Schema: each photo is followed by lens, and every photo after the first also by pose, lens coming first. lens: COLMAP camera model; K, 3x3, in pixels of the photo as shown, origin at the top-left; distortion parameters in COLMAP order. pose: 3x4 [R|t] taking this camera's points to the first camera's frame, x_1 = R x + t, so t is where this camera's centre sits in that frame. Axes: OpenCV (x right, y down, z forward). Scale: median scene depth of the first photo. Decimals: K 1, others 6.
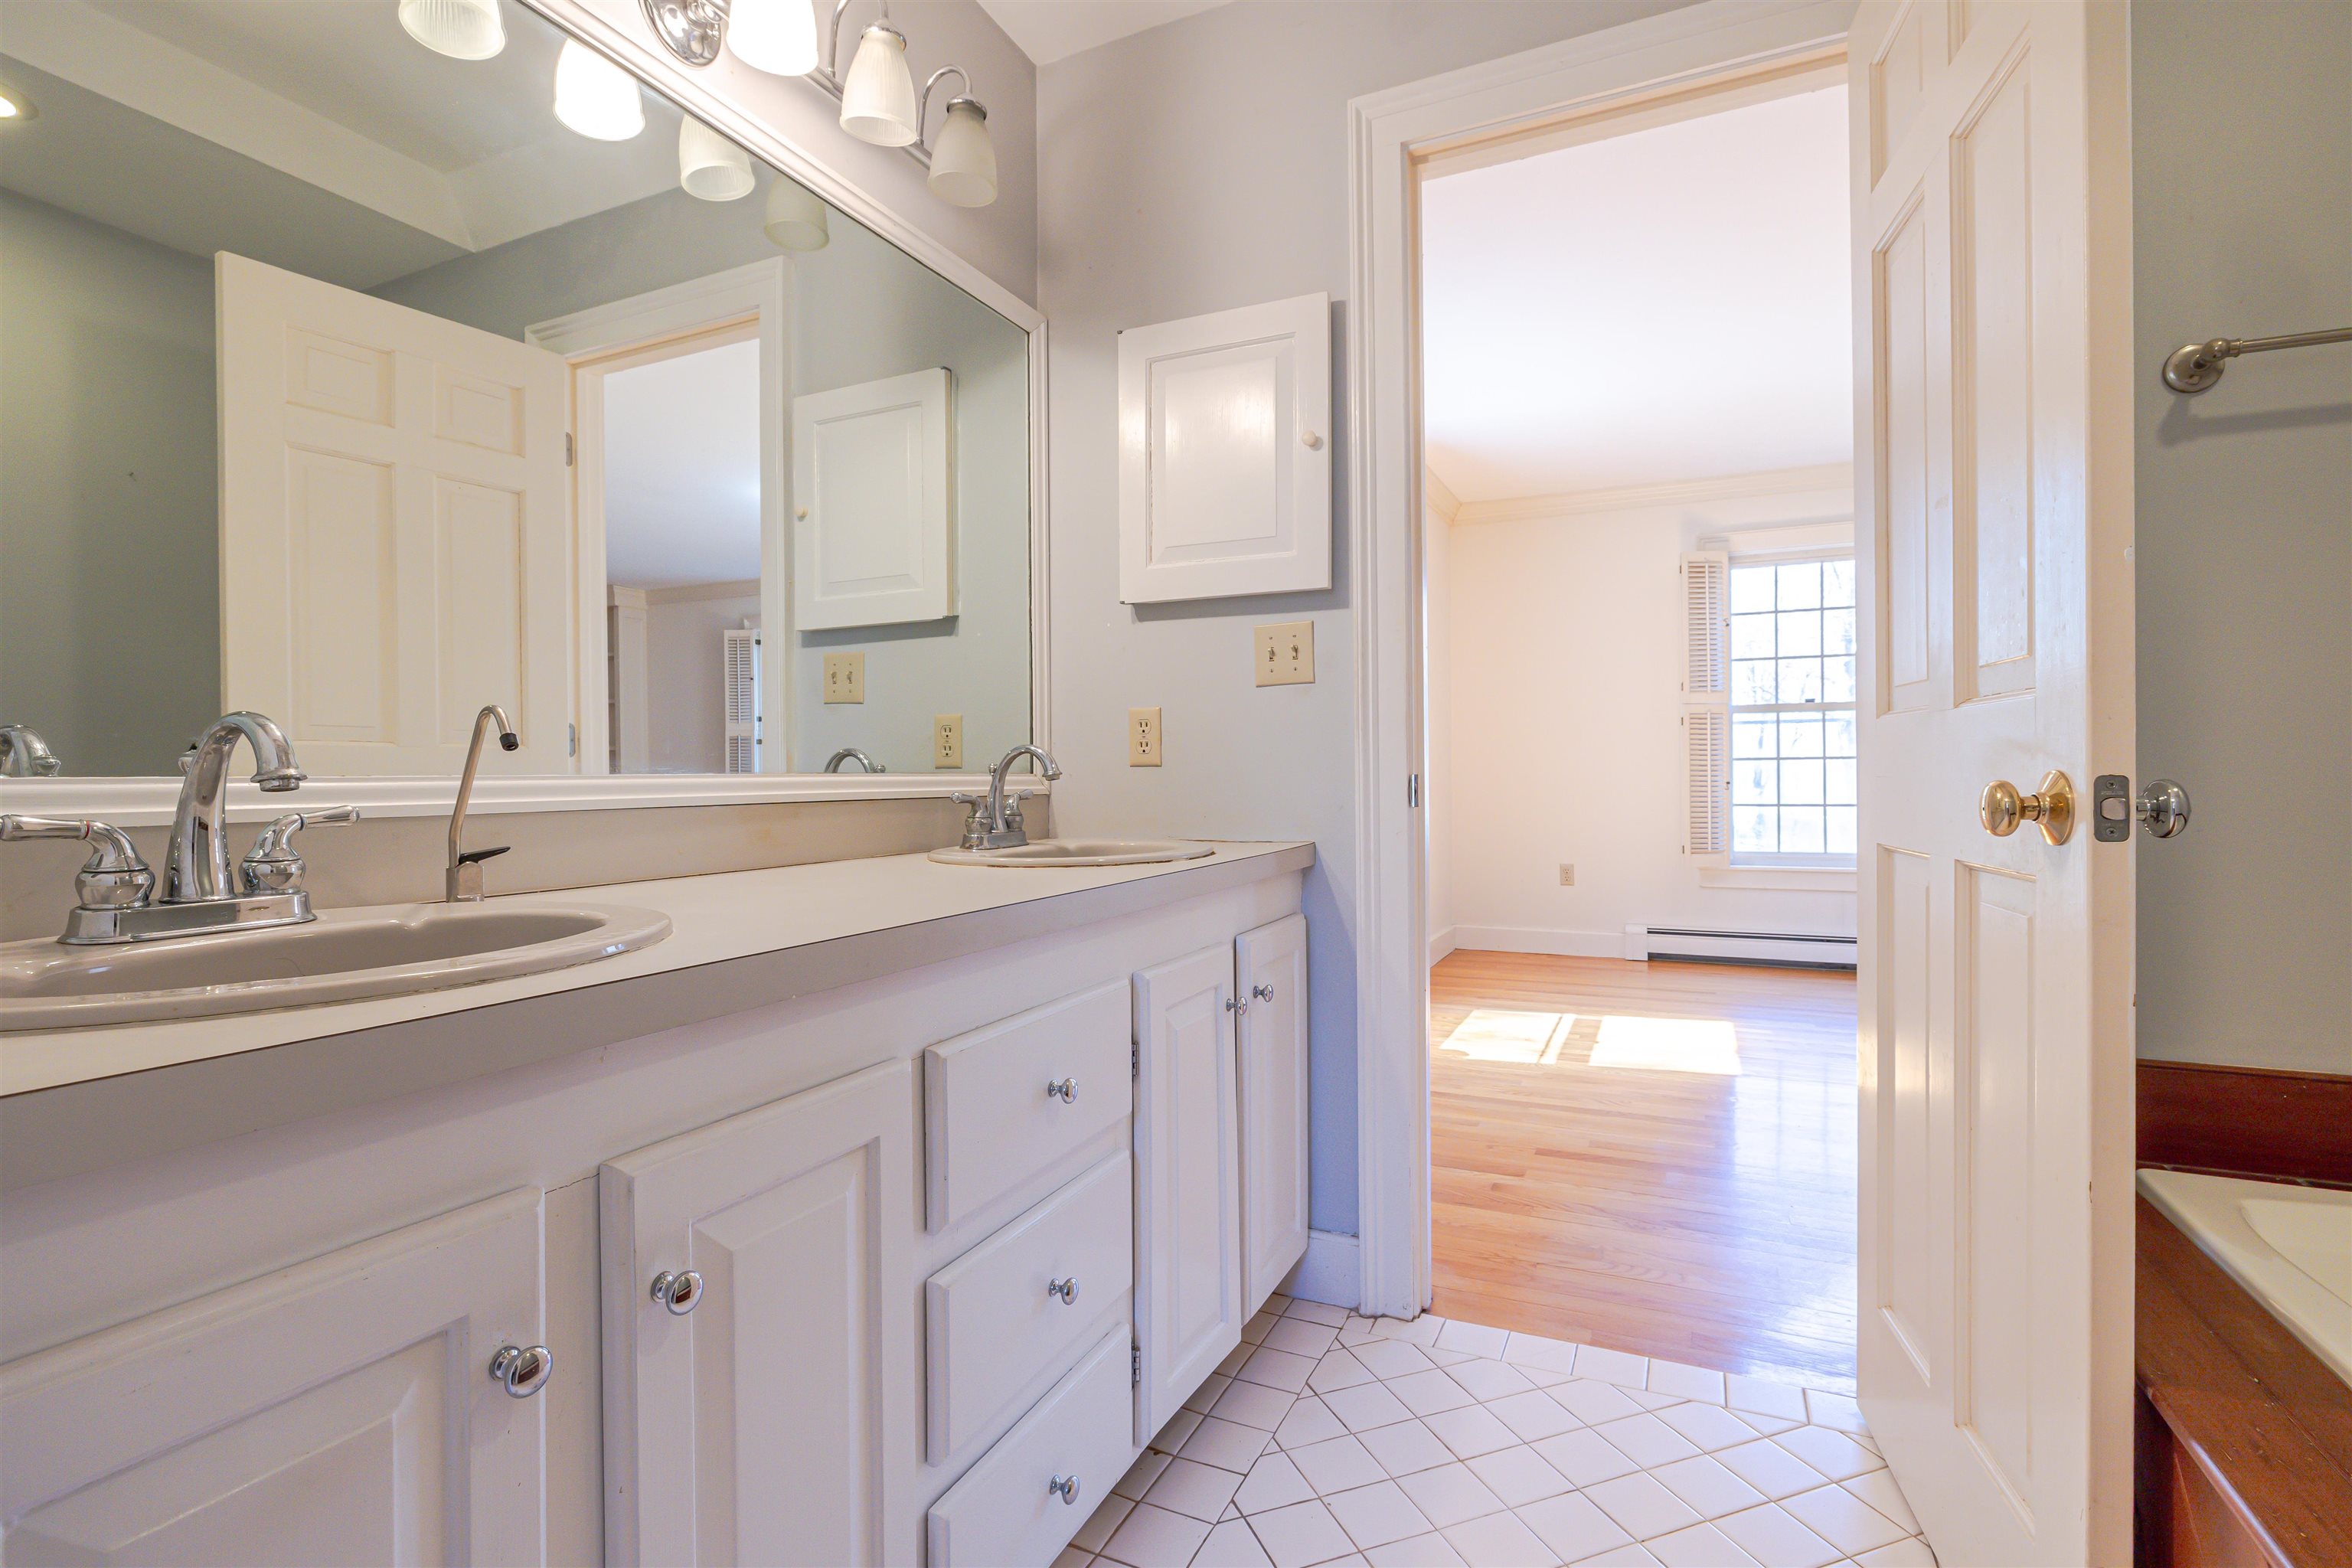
lens RADIAL K [[1101.2, 0, 1168.7], [0, 1101.2, 781.2], [0, 0, 1]] dist [-0.011783, 0.003366]
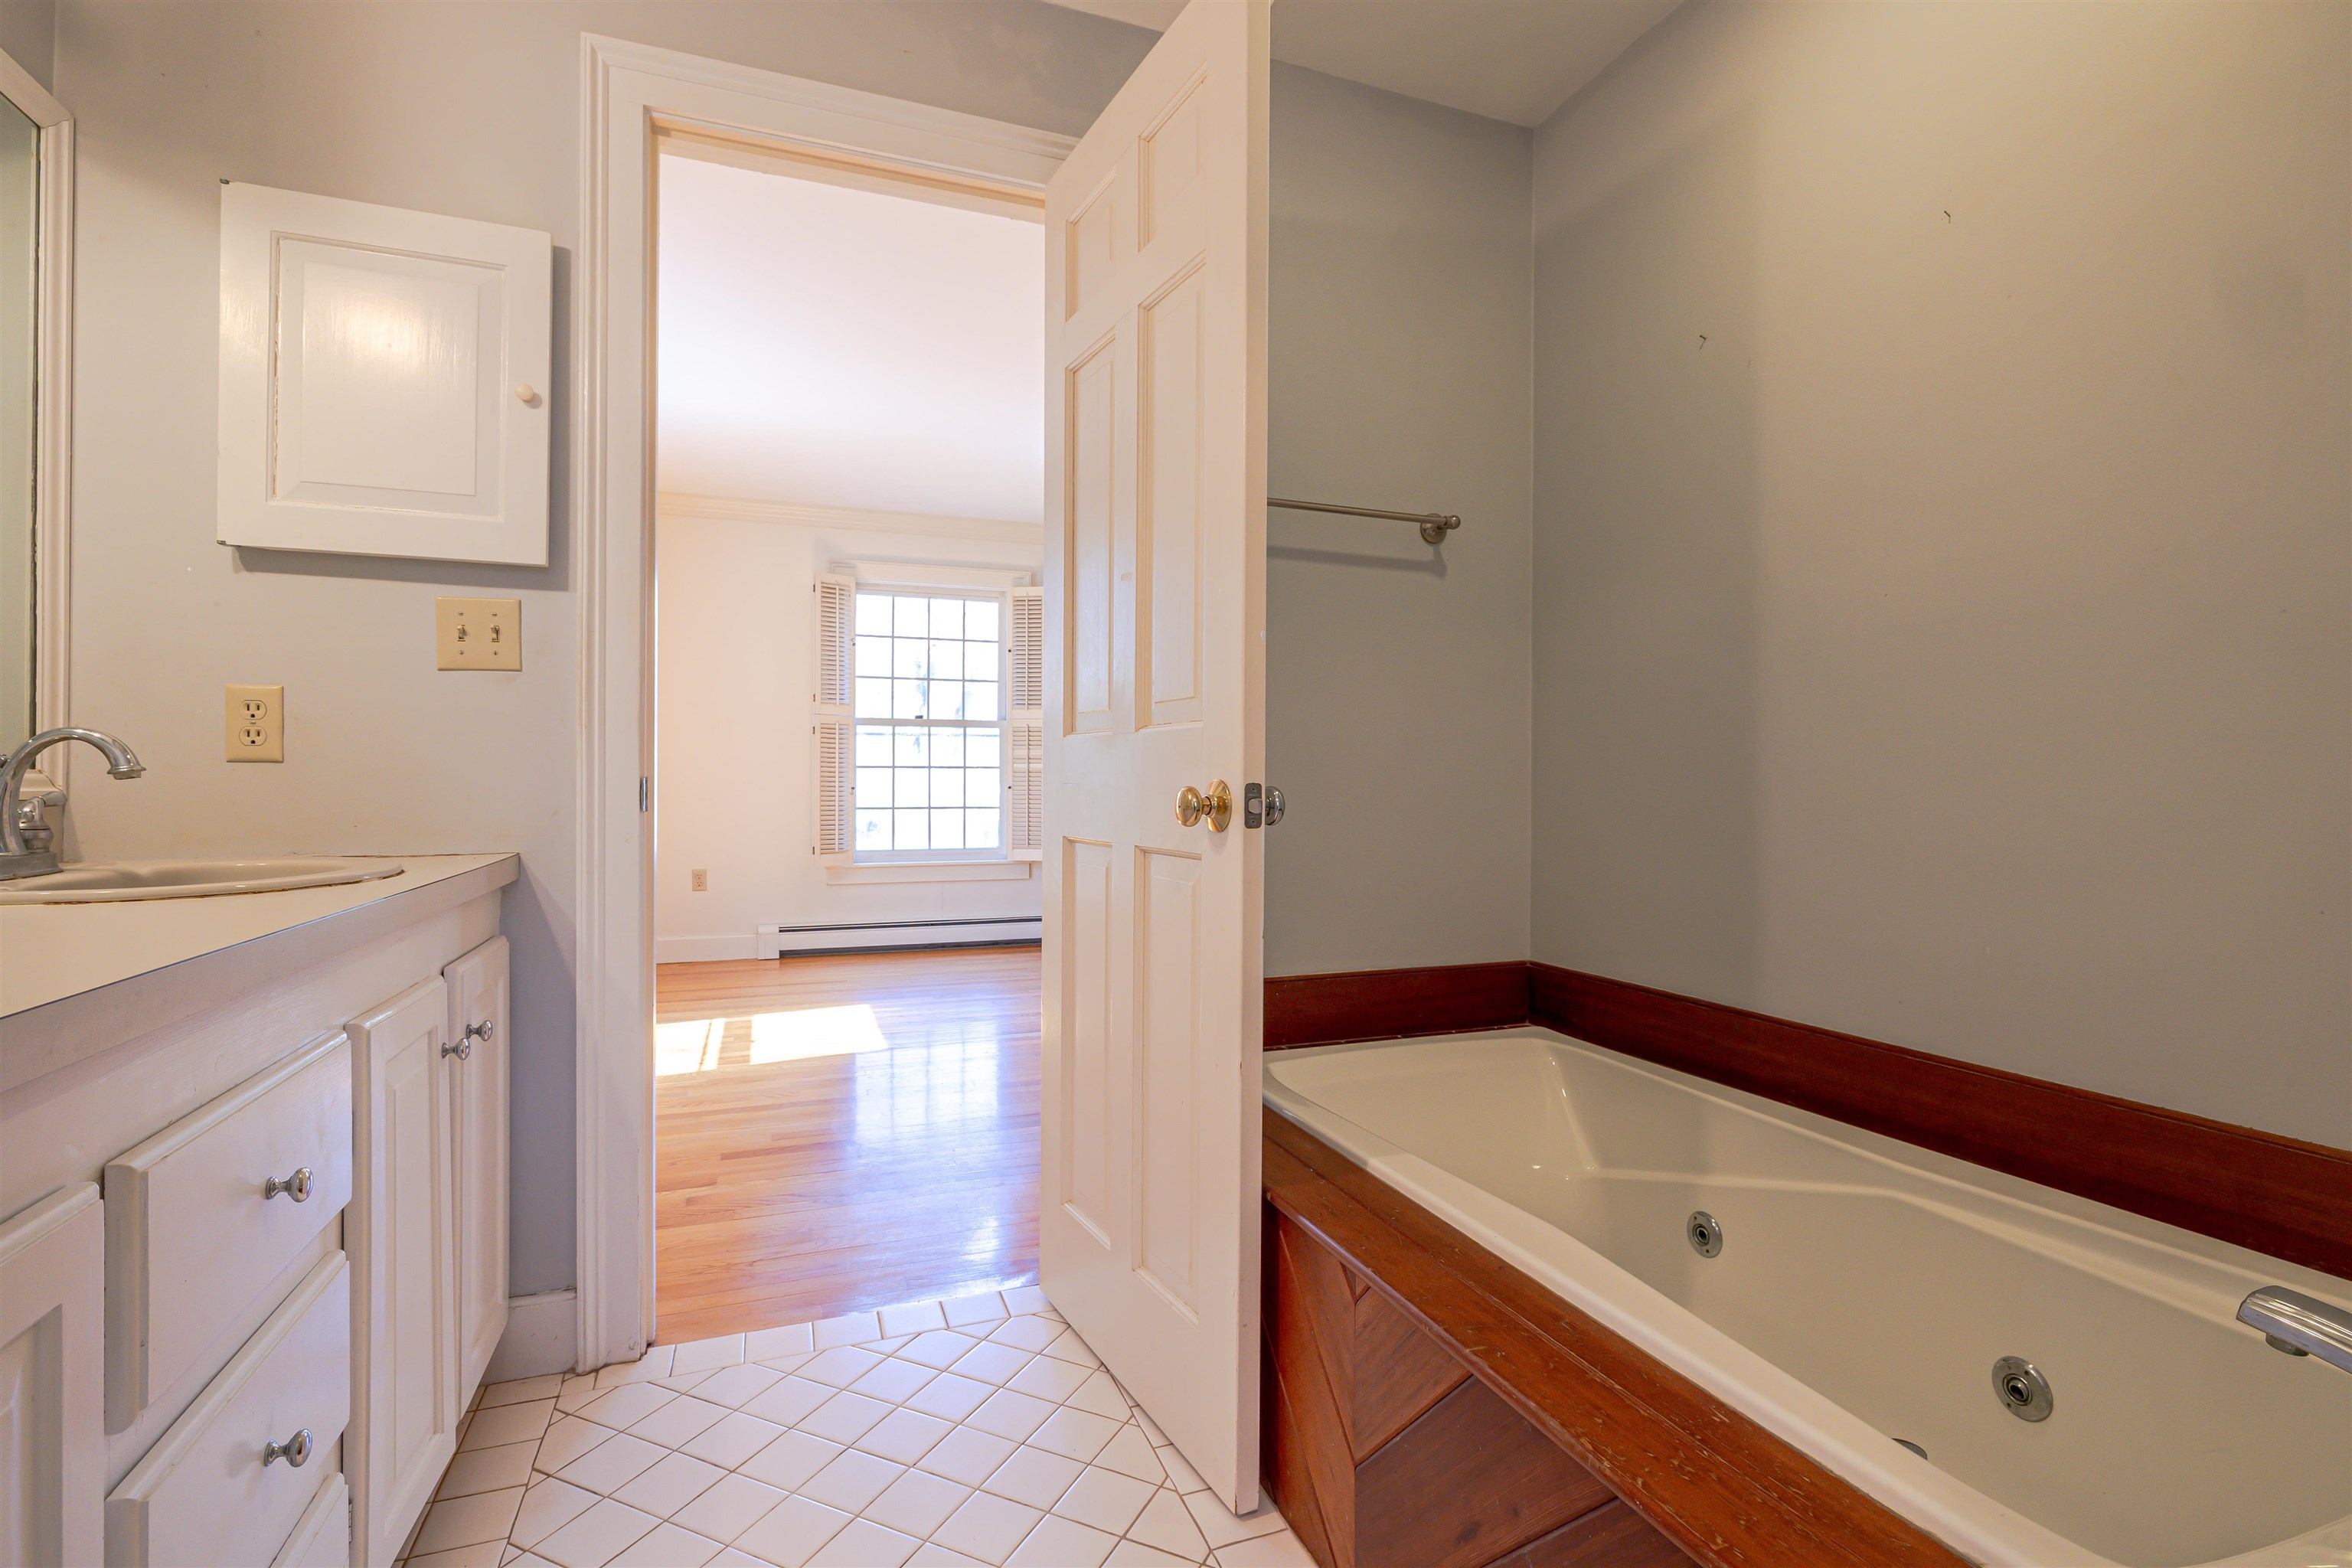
lens RADIAL K [[1101.2, 0, 1164.3], [0, 1101.2, 782.0], [0, 0, 1]] dist [-0.011783, 0.003366]
pose [[0.696276, 0.009103, 0.717716, -0.141198], [-0.006145, 0.999959, -0.006722, 0.001666], [-0.717747, 0.000270, 0.696303, 0.025510]]
